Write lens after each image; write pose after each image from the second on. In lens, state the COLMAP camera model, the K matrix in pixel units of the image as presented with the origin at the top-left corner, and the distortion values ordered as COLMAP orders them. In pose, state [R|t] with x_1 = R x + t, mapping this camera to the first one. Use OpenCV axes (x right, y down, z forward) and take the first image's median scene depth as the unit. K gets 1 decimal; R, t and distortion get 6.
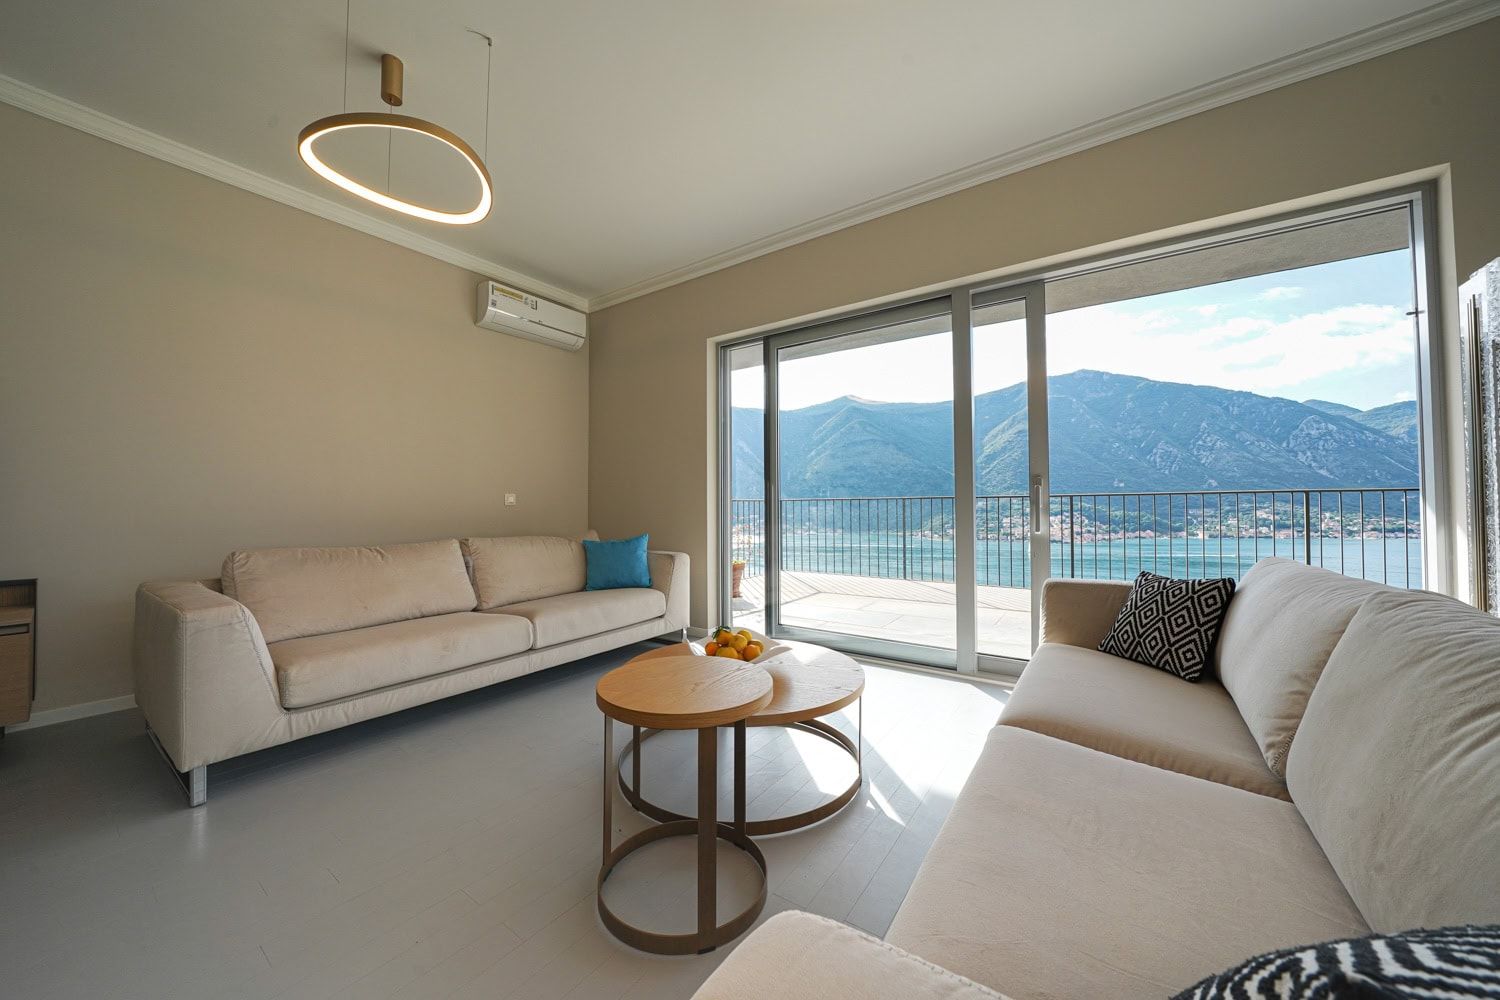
lens RADIAL K [[523.8, 0, 762.0], [0, 523.8, 499.9], [0, 0, 1]] dist [-0.018255, 0.000243]
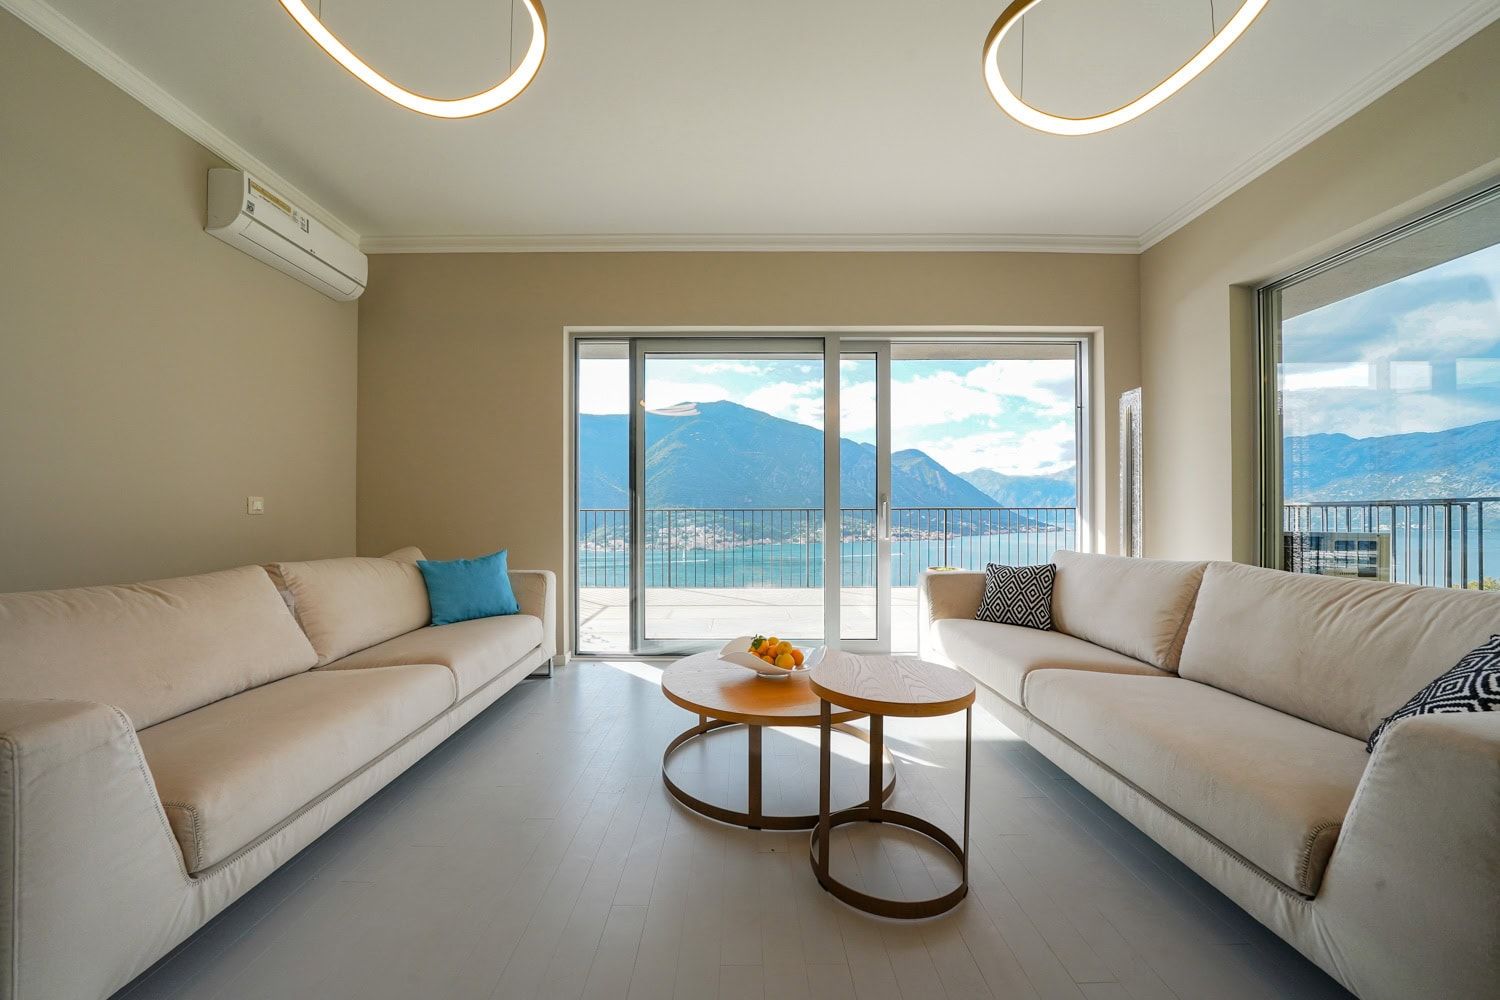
lens RADIAL K [[523.8, 0, 749.8], [0, 523.8, 521.5], [0, 0, 1]] dist [-0.018255, 0.000243]
pose [[0.820794, 0.000090, 0.571224, -0.382749], [-0.011191, 0.999811, 0.015923, 0.002530], [-0.571114, -0.019462, 0.820640, 0.104734]]
